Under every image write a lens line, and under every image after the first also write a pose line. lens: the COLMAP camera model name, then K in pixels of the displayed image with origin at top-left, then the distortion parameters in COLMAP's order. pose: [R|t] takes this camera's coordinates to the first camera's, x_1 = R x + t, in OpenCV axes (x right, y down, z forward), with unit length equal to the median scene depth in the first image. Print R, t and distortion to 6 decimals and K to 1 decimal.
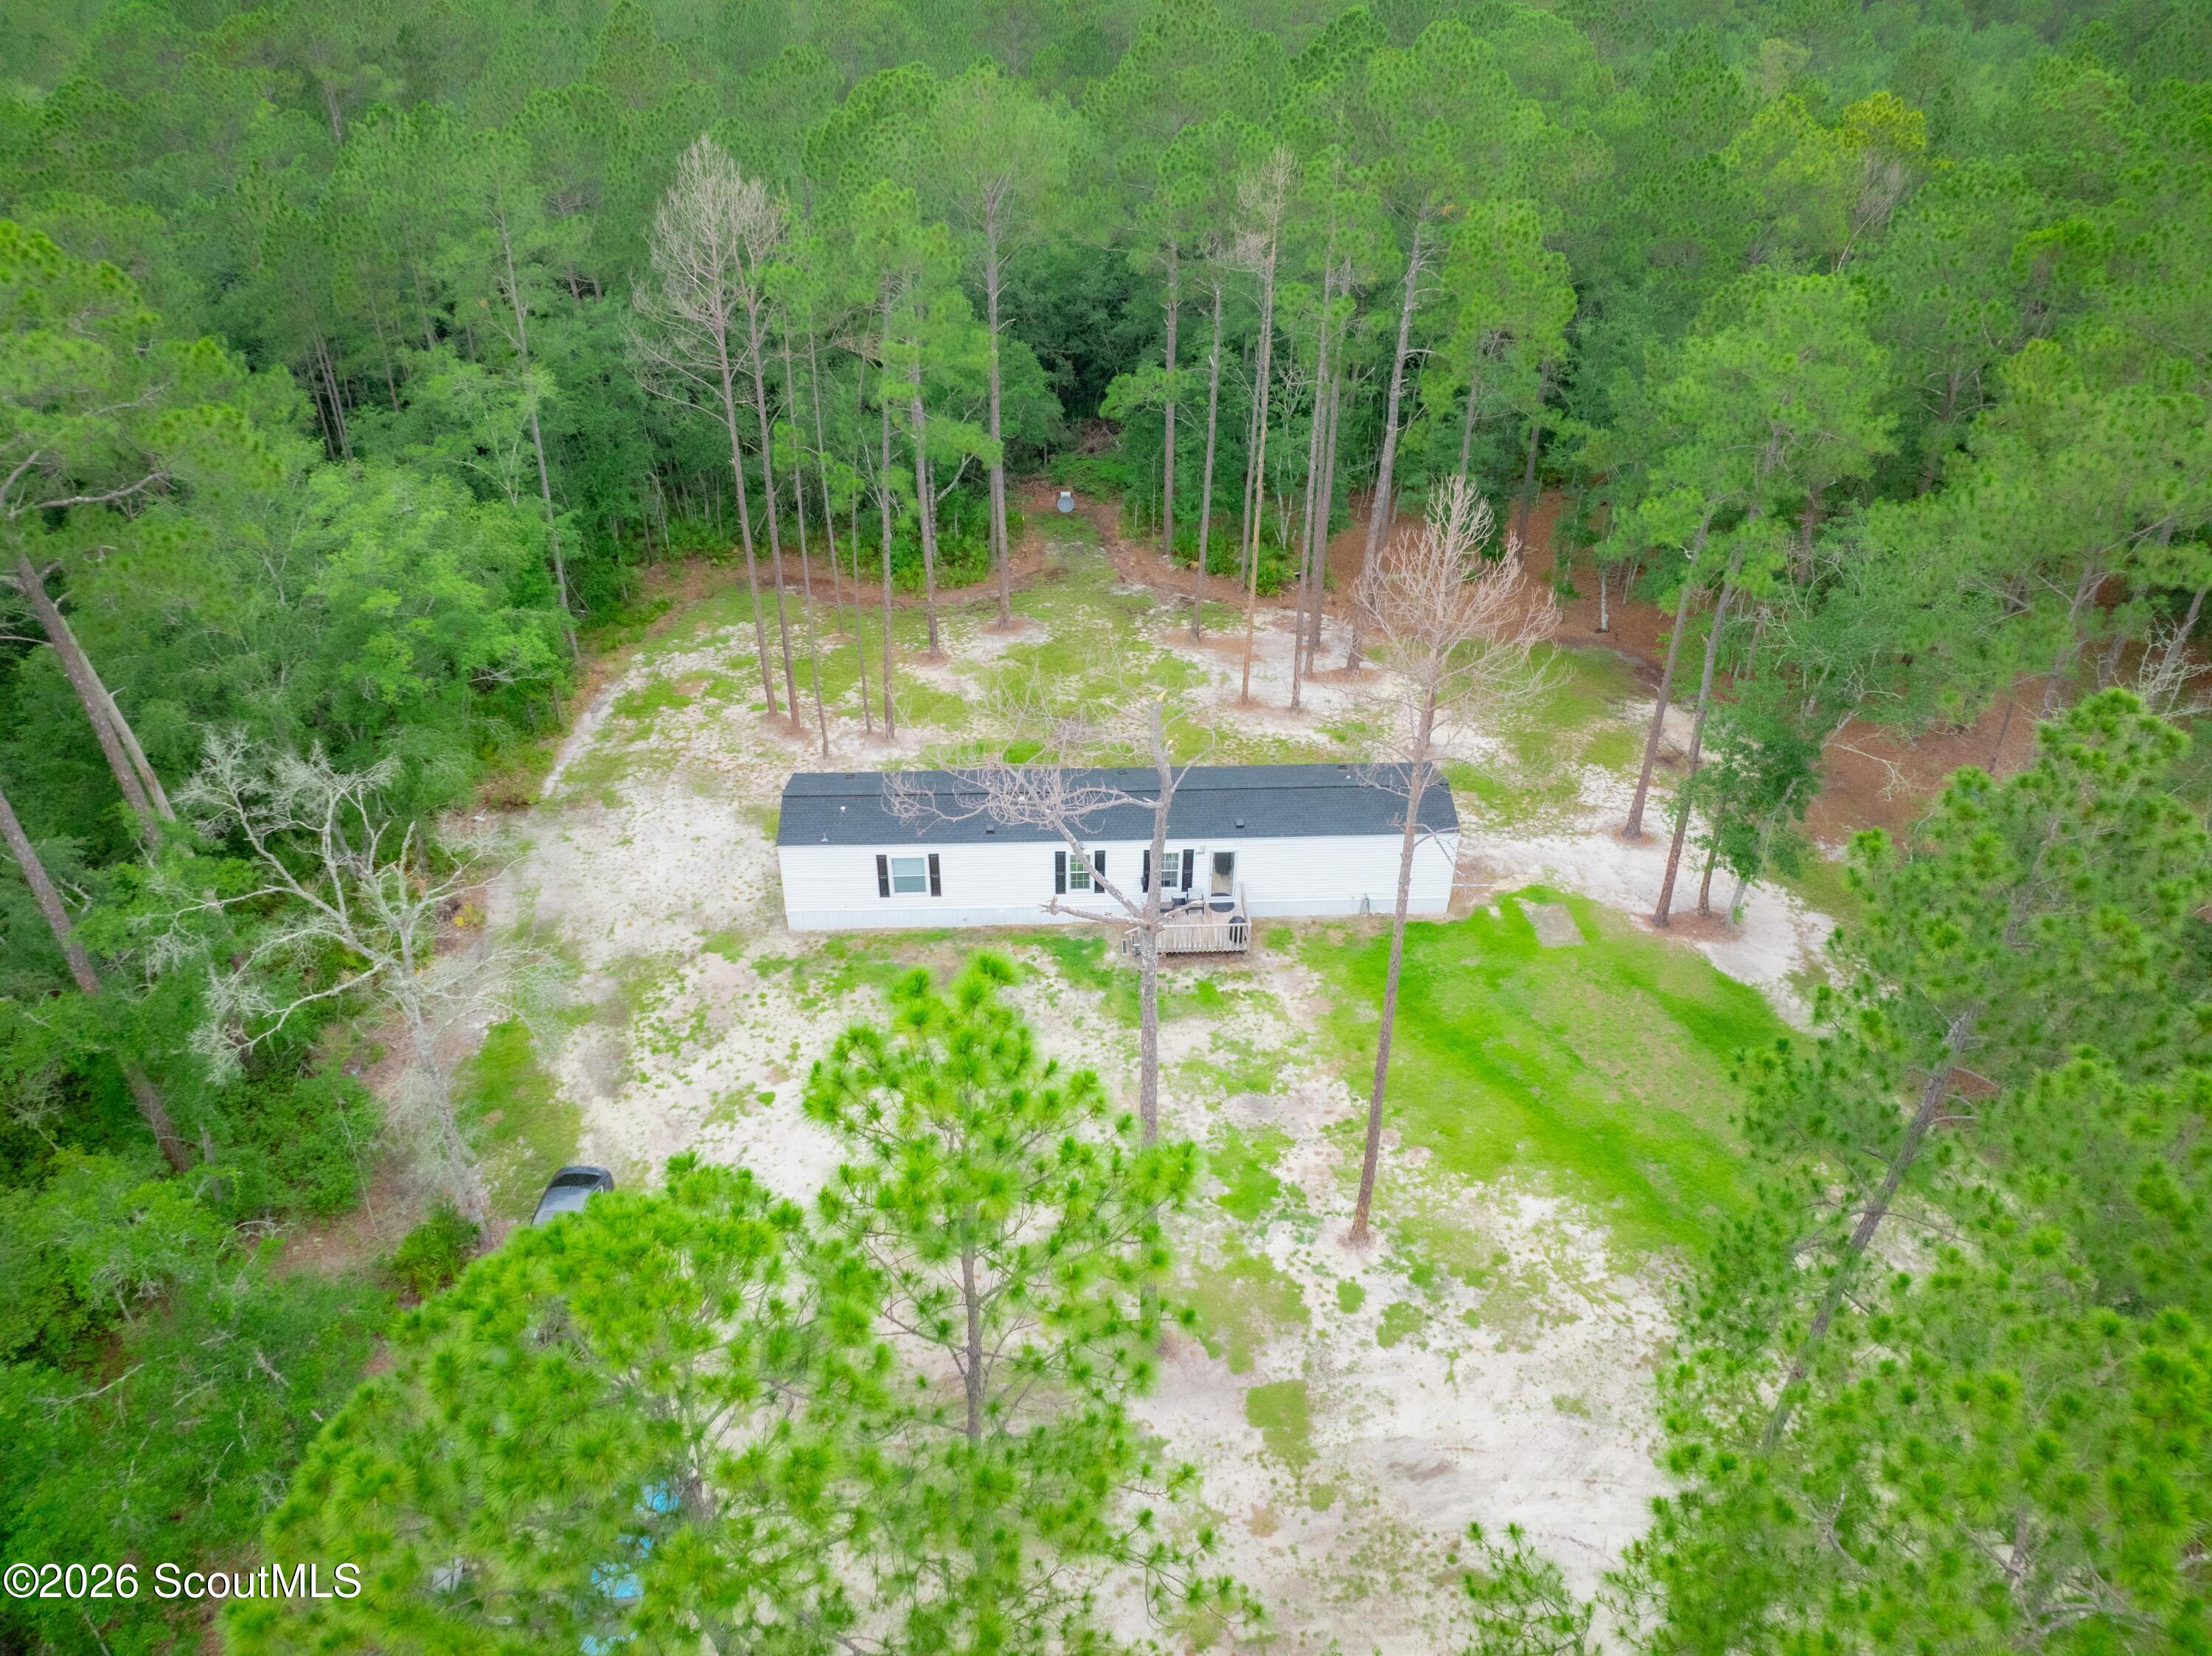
lens RADIAL K [[1561.5, 0, 1093.8], [0, 1561.5, 820.0], [0, 0, 1]] dist [-0.041073, 0.004274]
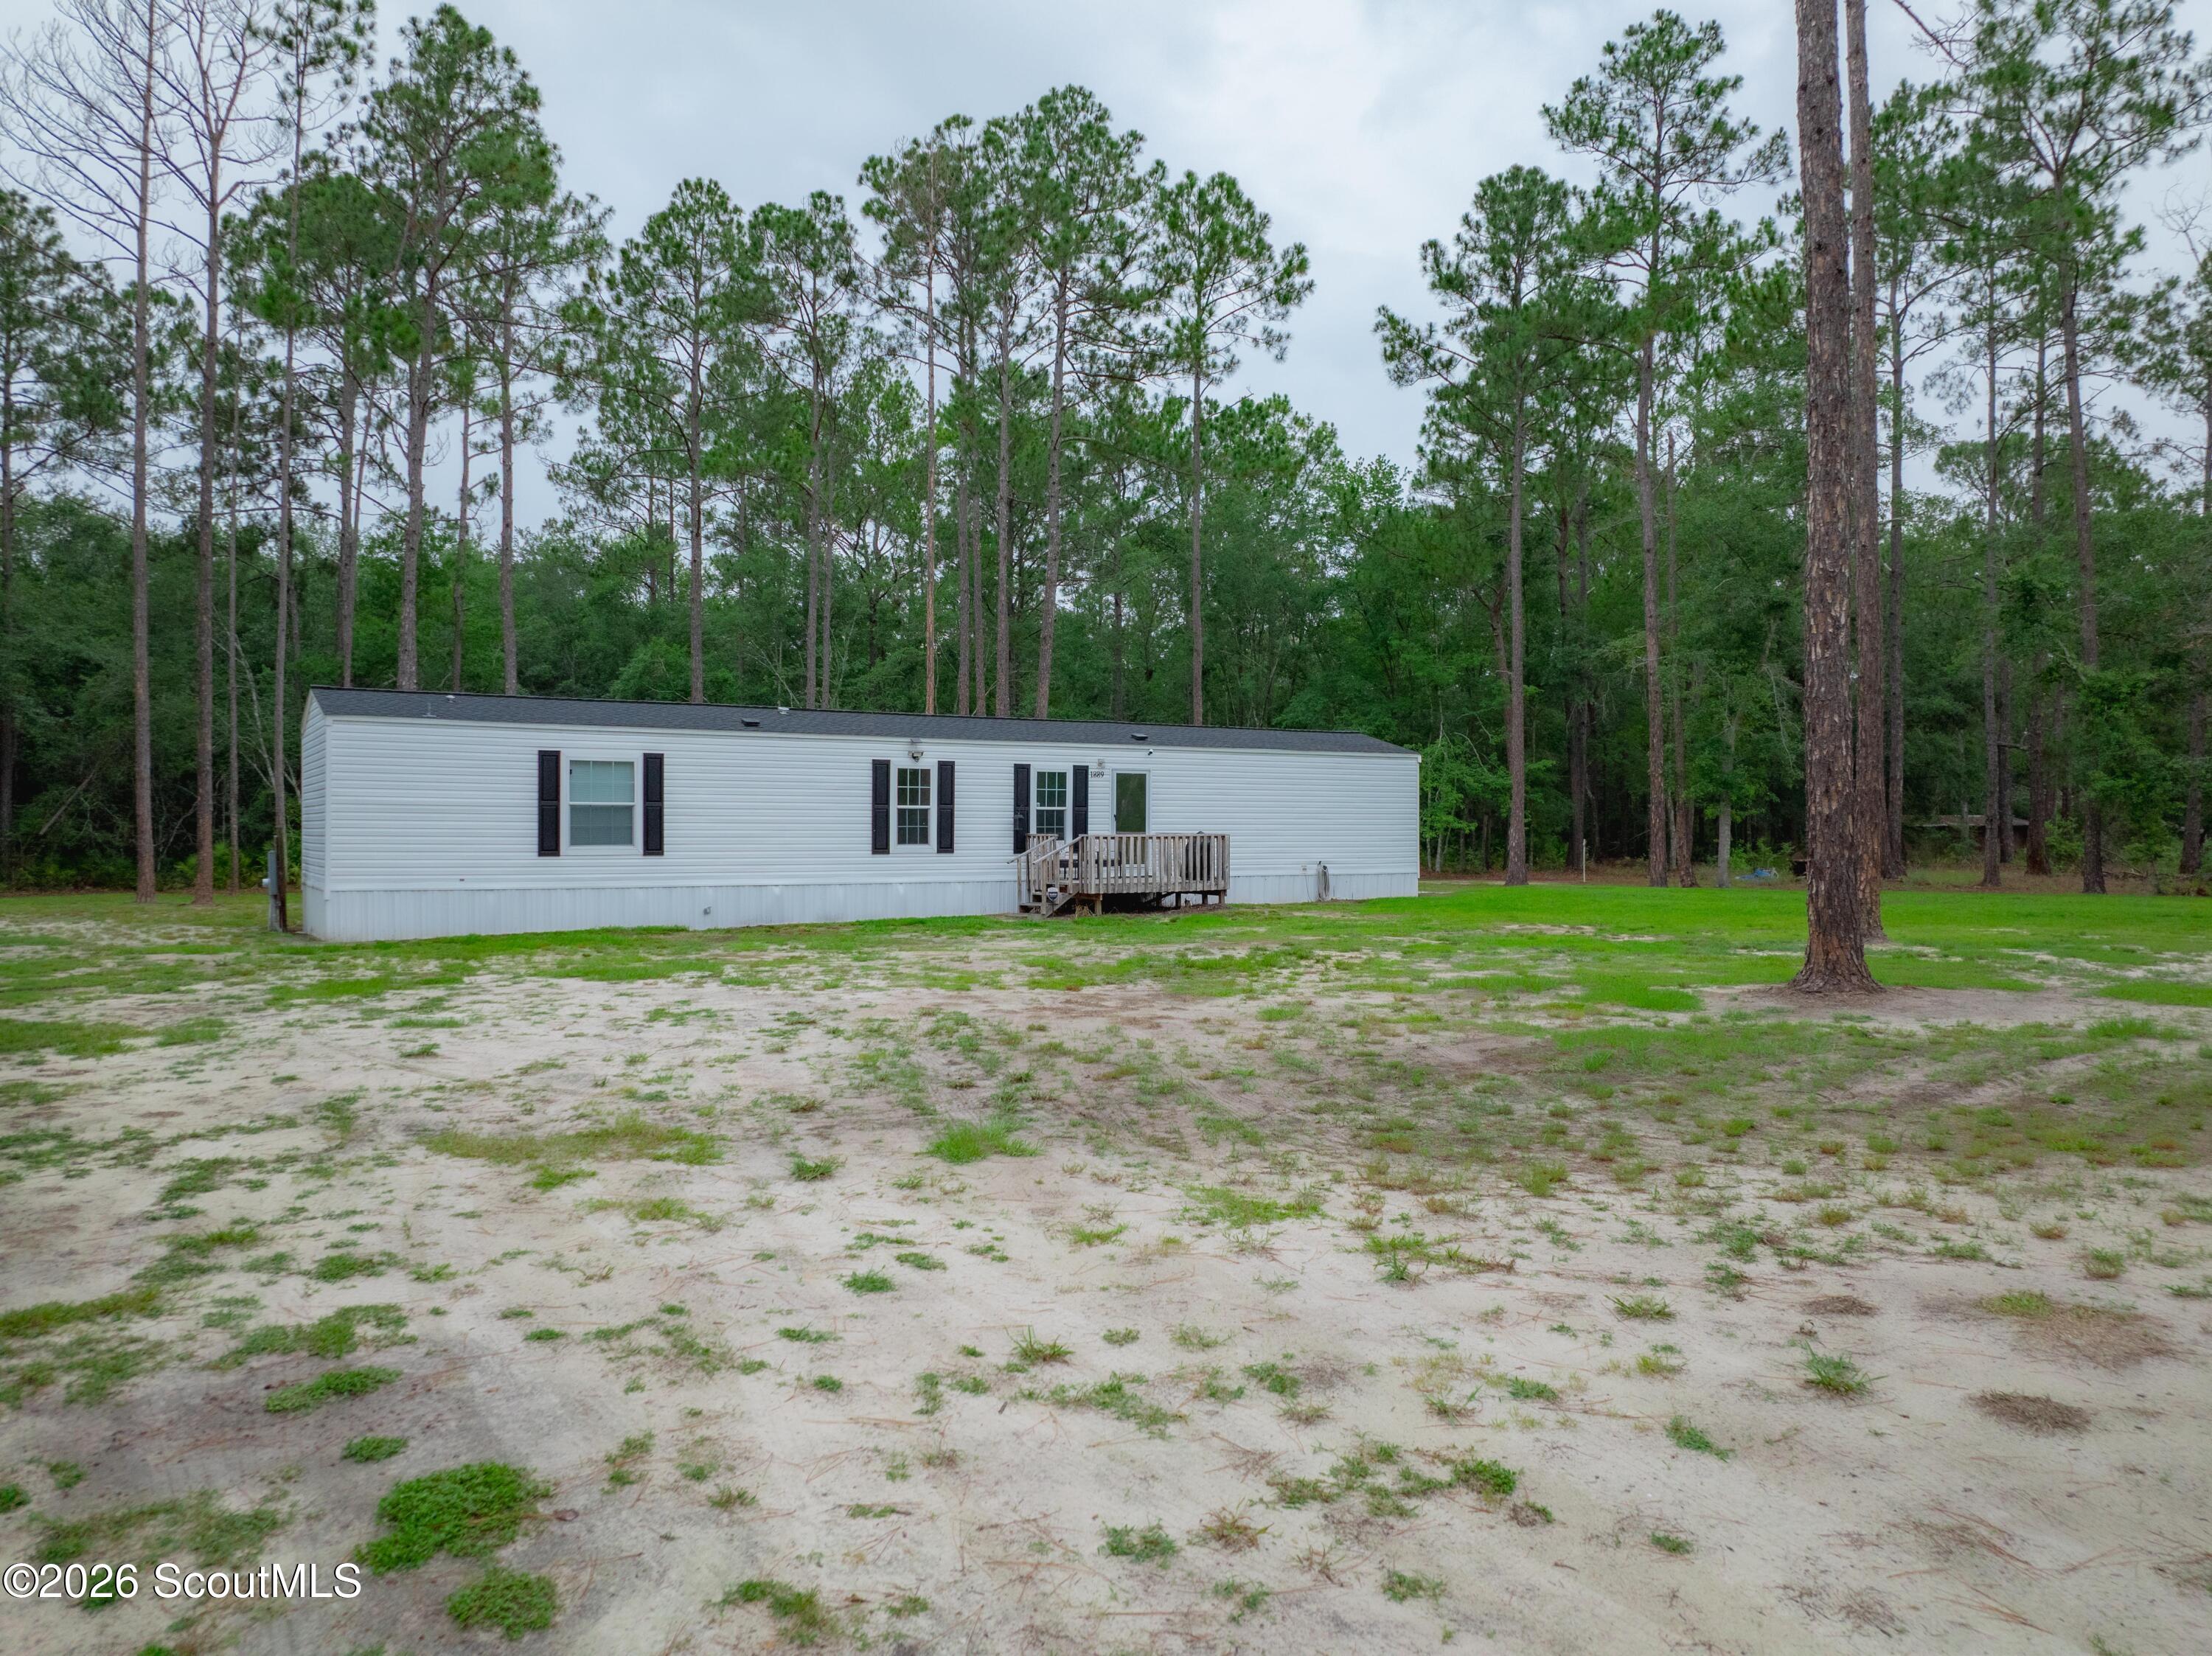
lens RADIAL K [[1561.5, 0, 1106.2], [0, 1561.5, 835.7], [0, 0, 1]] dist [-0.041073, 0.004274]
pose [[0.869137, -0.004129, 0.494554, -0.226593], [0.271139, 0.840275, -0.469490, 0.325451], [-0.413623, 0.542144, 0.731434, 0.577265]]
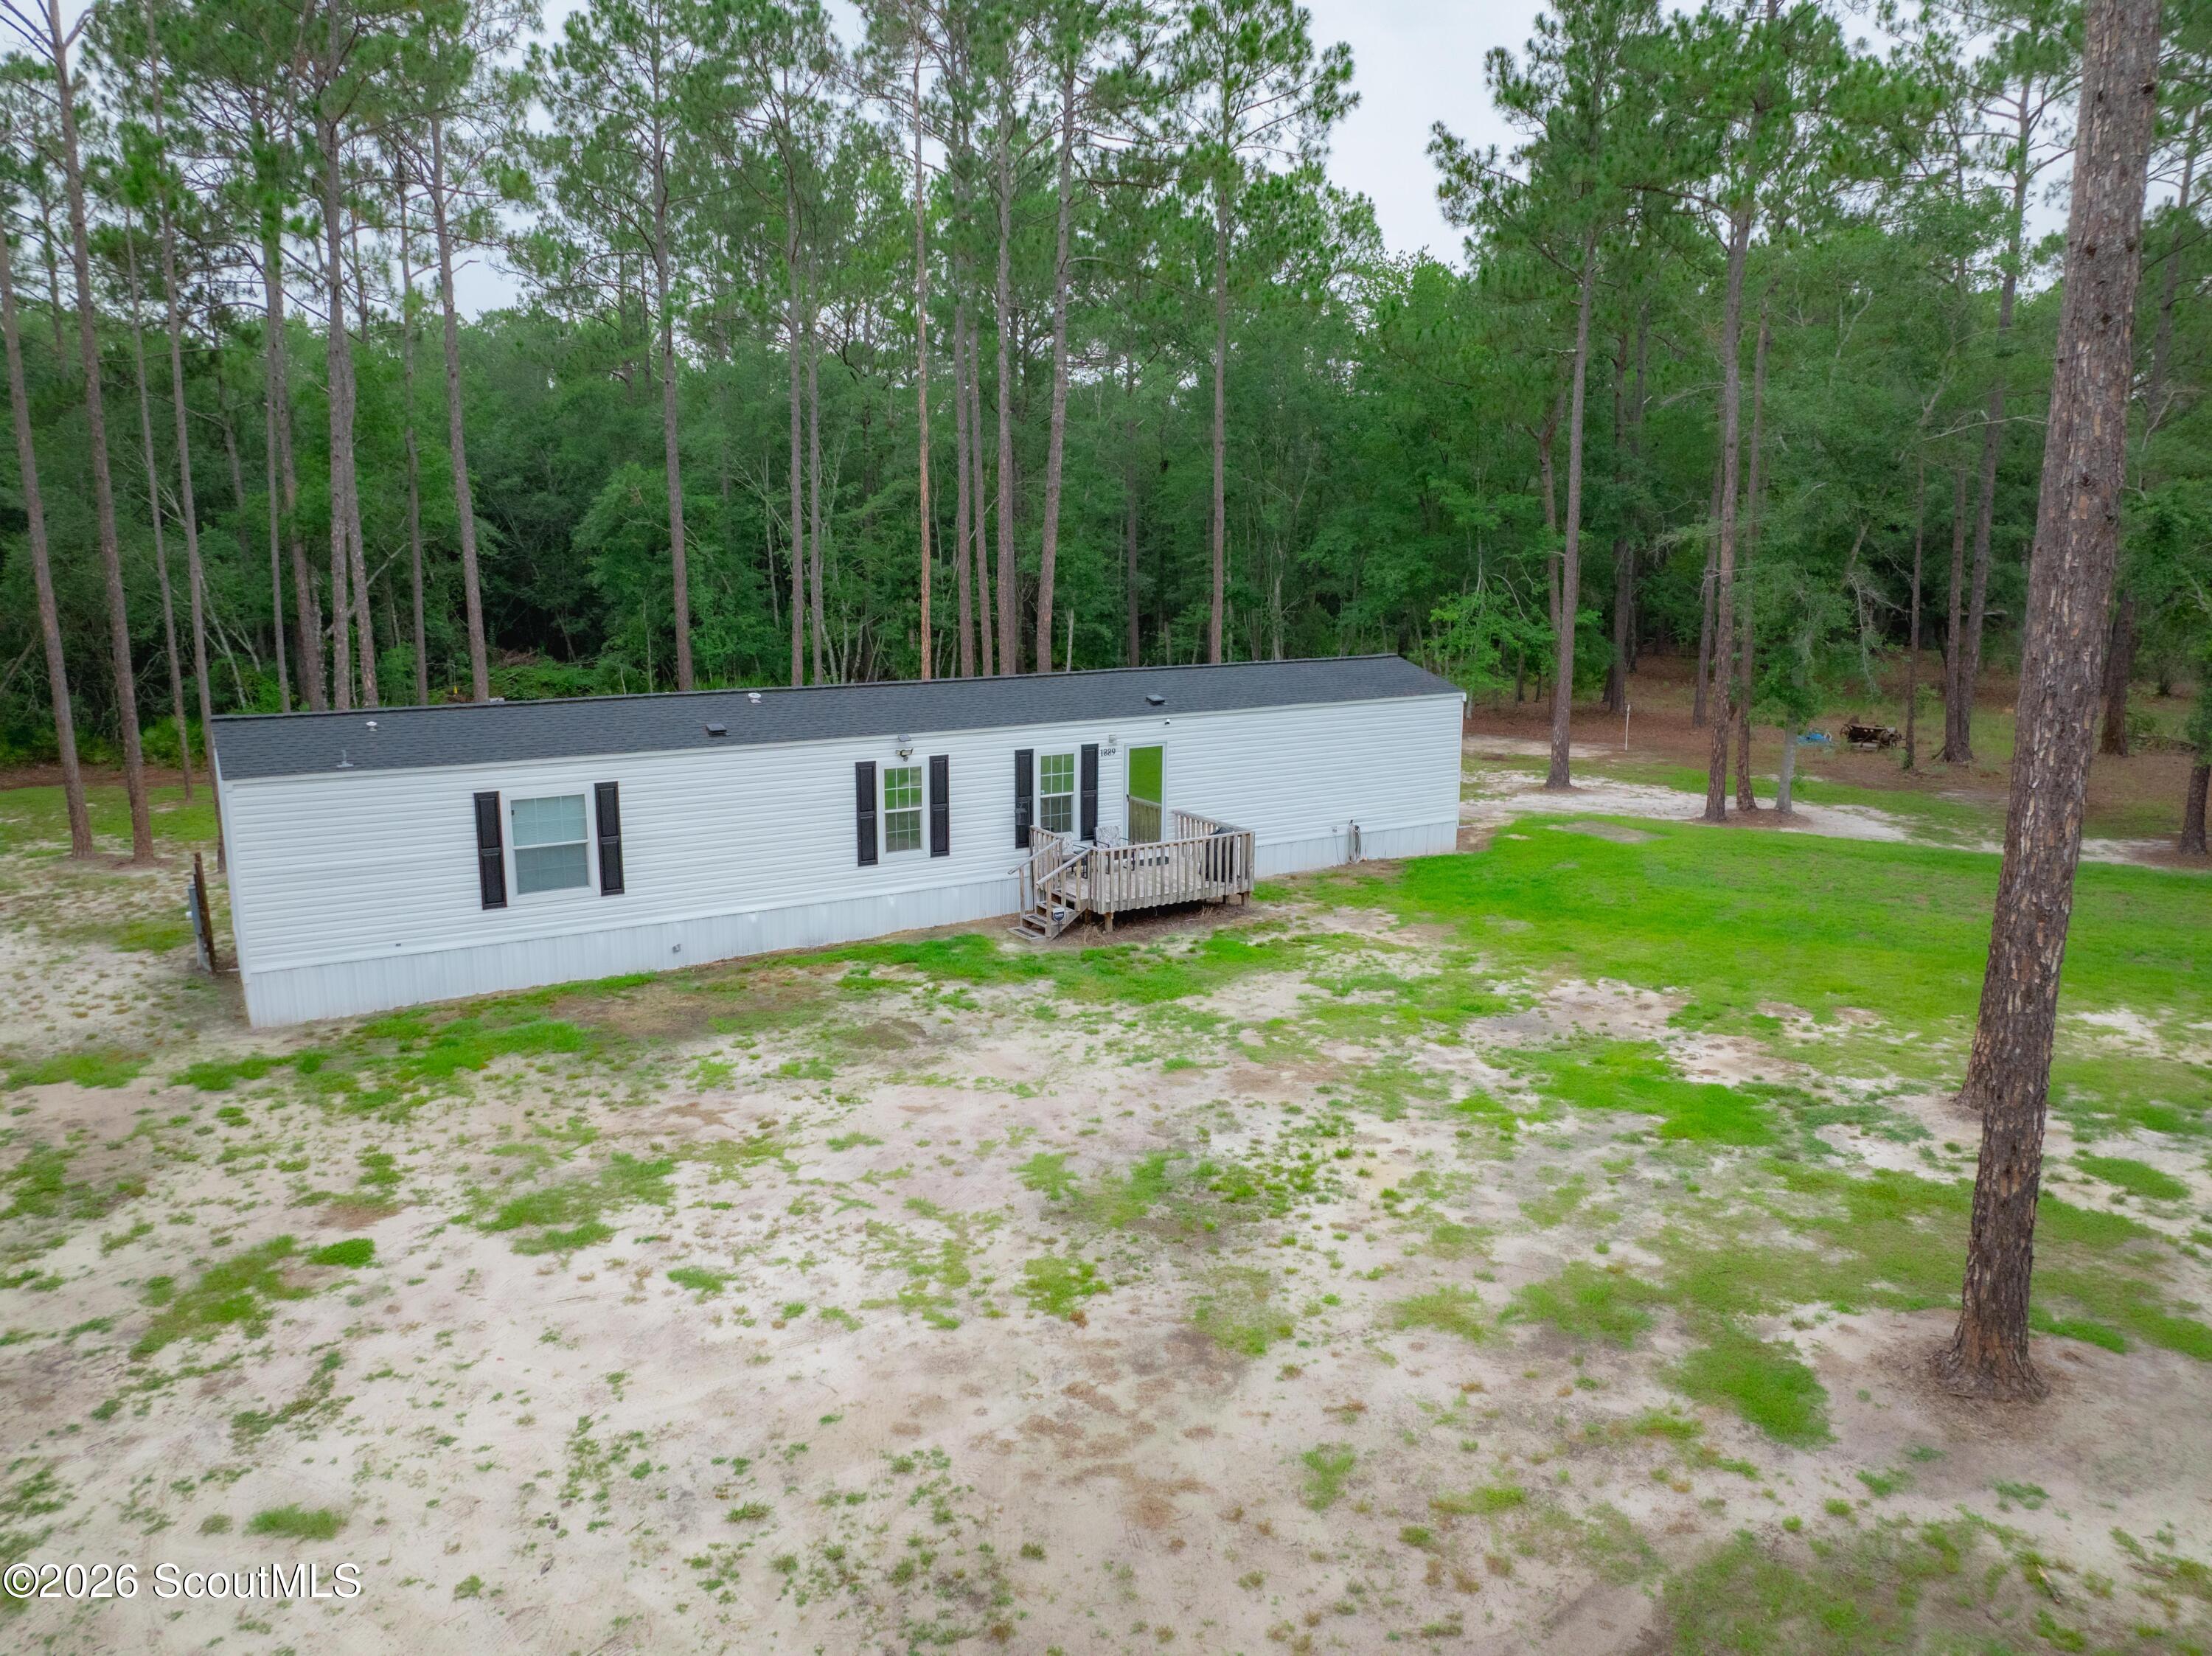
lens RADIAL K [[1561.5, 0, 1102.3], [0, 1561.5, 828.9], [0, 0, 1]] dist [-0.041073, 0.004274]
pose [[0.873959, -0.093353, 0.476949, -0.193671], [0.265762, 0.913448, -0.308193, 0.212046], [-0.406898, 0.396103, 0.823126, 0.572712]]
